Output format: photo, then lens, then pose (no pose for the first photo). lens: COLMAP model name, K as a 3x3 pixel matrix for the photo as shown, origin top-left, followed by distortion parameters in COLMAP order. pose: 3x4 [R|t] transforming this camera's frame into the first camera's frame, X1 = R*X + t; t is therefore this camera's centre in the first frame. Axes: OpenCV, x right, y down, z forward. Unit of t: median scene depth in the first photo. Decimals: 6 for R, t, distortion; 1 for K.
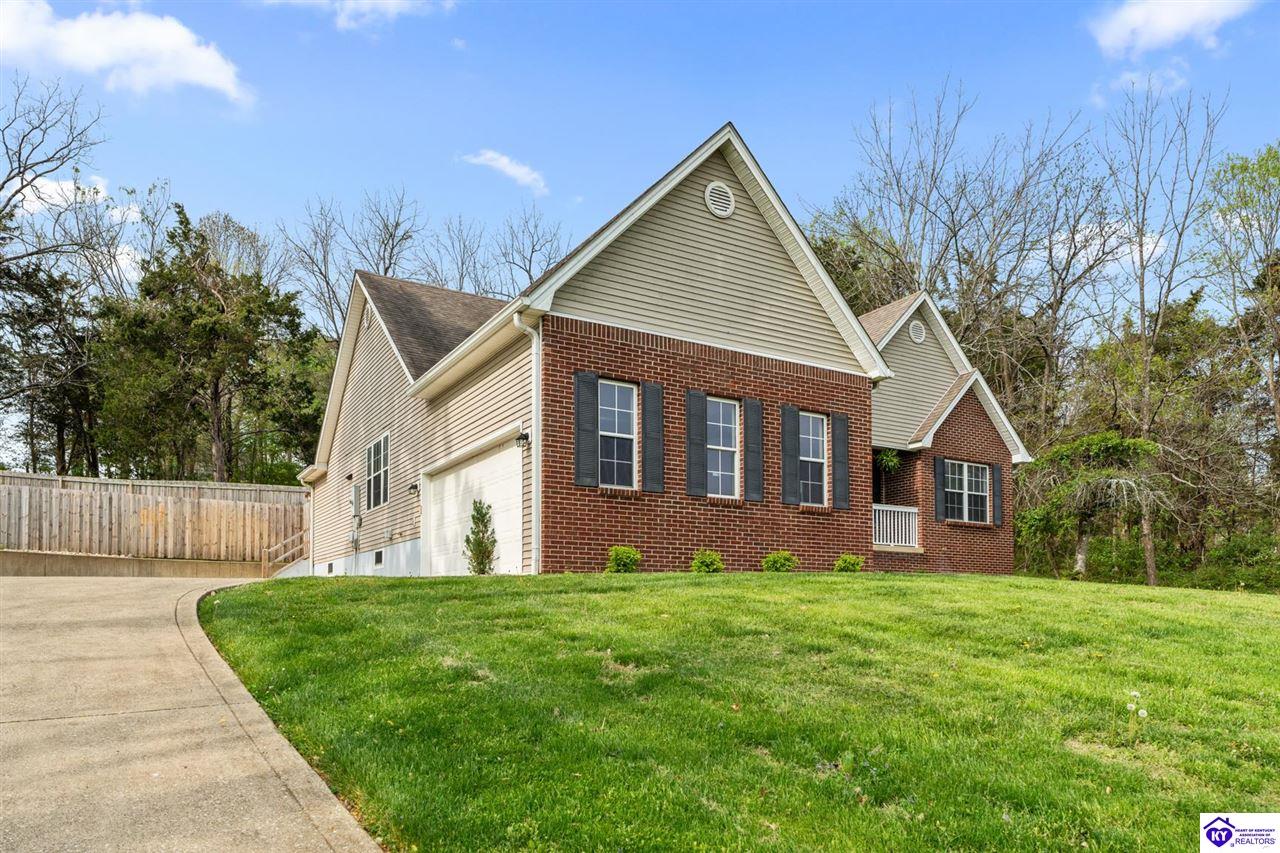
lens RADIAL K [[870.9, 0, 672.9], [0, 870.9, 504.6], [0, 0, 1]] dist [-0.008865, -0.002613]
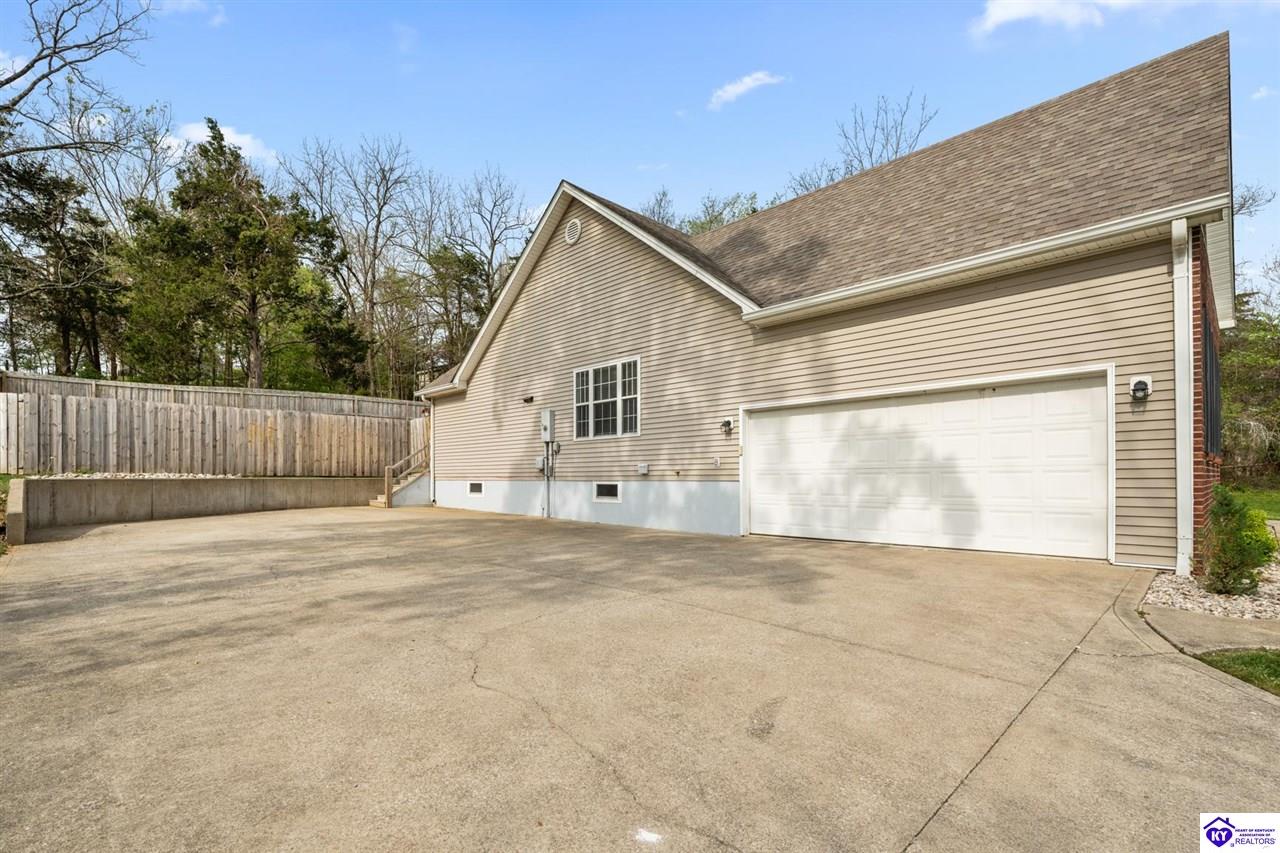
lens RADIAL K [[581.9, 0, 639.6], [0, 581.9, 420.6], [0, 0, 1]] dist [-0.012436, 0.000633]
pose [[0.970910, 0.013448, 0.239068, -0.366133], [-0.021402, 0.999299, 0.030708, -0.028022], [-0.238488, -0.034931, 0.970517, 0.306648]]
